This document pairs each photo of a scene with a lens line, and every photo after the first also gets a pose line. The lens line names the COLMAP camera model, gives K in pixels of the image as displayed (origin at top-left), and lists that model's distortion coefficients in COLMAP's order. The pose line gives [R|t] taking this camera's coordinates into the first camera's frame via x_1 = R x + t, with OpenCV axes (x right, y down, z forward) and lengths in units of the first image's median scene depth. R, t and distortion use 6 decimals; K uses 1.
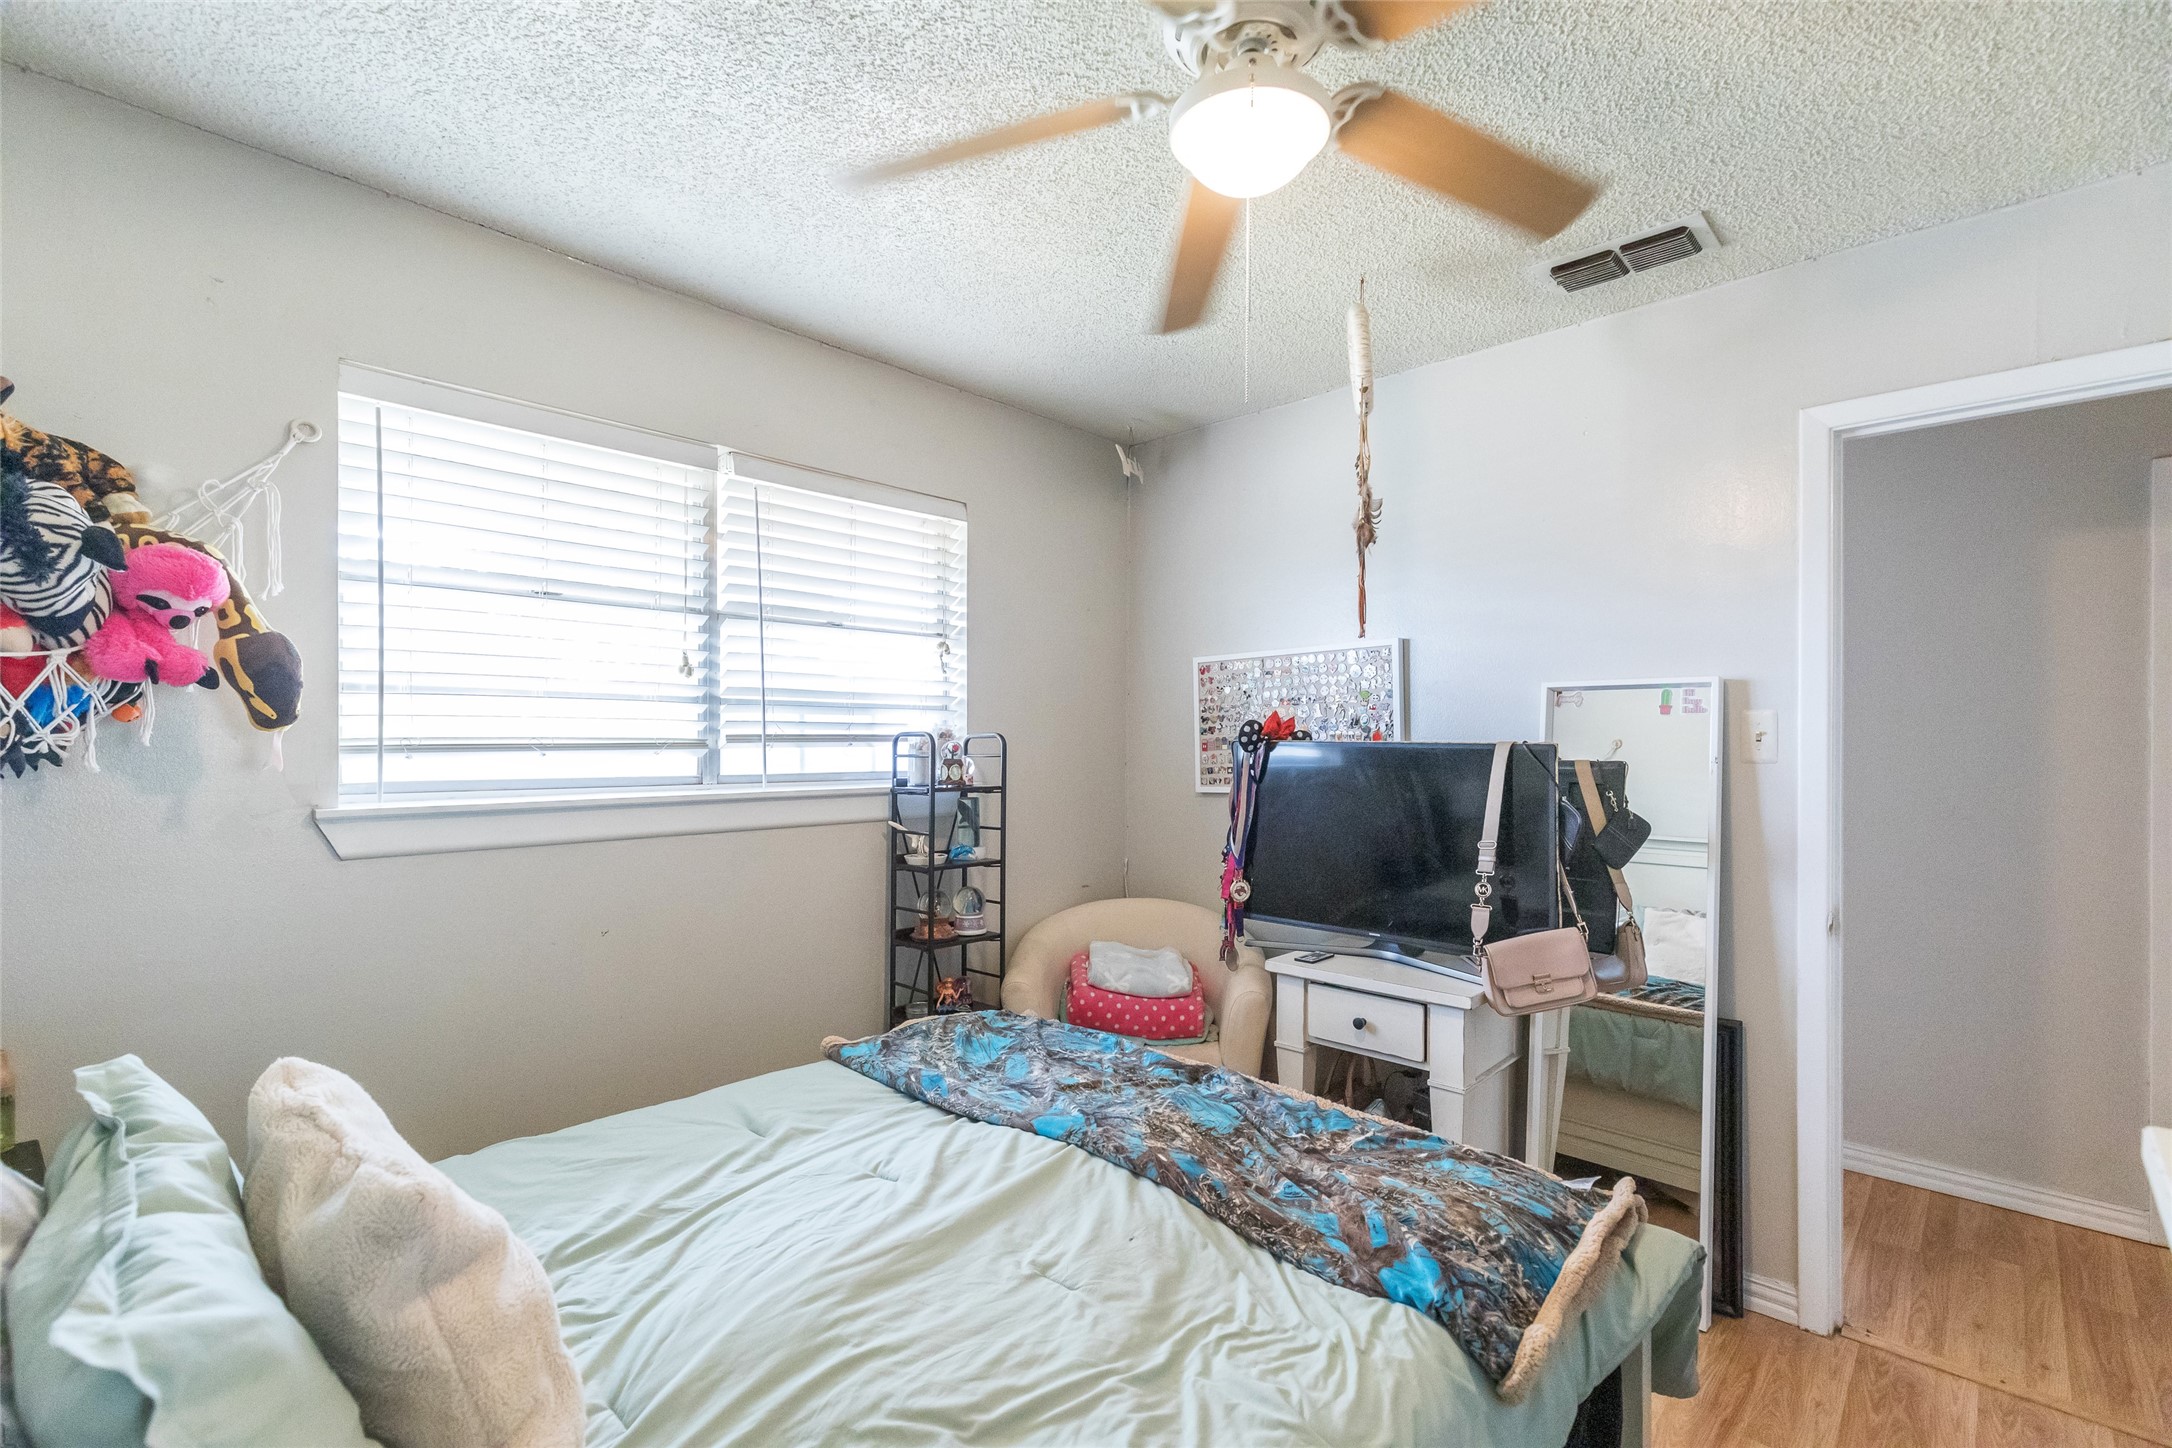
lens RADIAL K [[979.1, 0, 1074.3], [0, 979.1, 736.7], [0, 0, 1]] dist [0.003758, -0.000667]
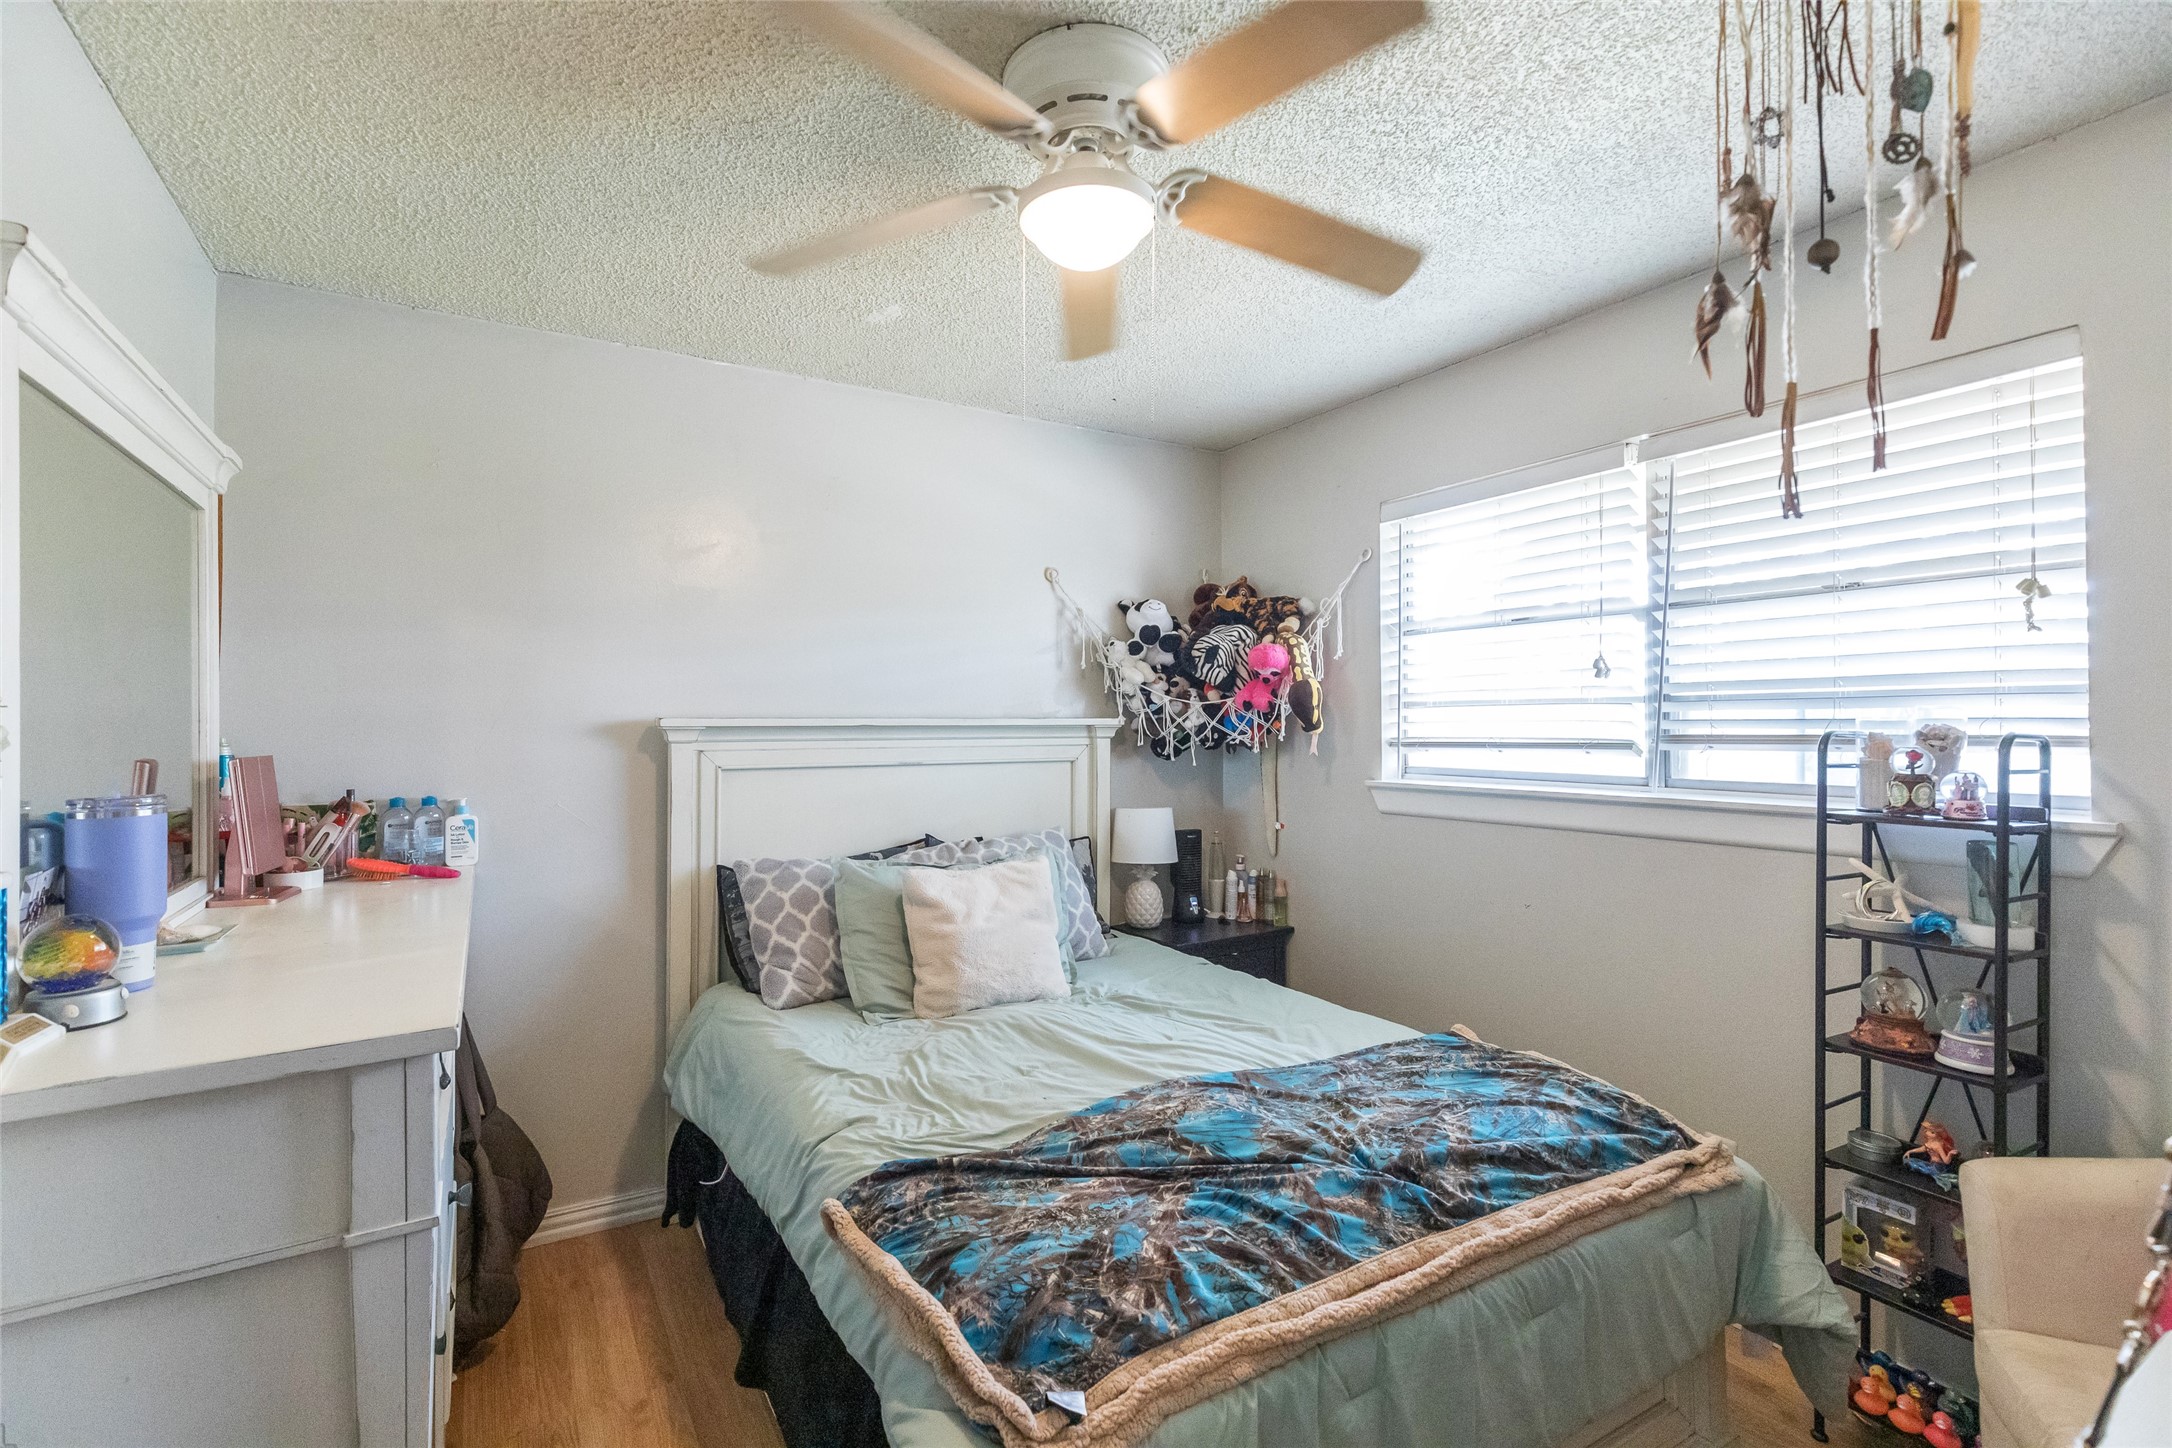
lens RADIAL K [[979.1, 0, 1076.6], [0, 979.1, 728.4], [0, 0, 1]] dist [0.003758, -0.000667]
pose [[-0.270944, -0.002414, -0.962592, 0.712944], [0.003392, 0.999988, -0.003462, -0.007536], [0.962589, -0.004203, -0.270933, 0.725130]]
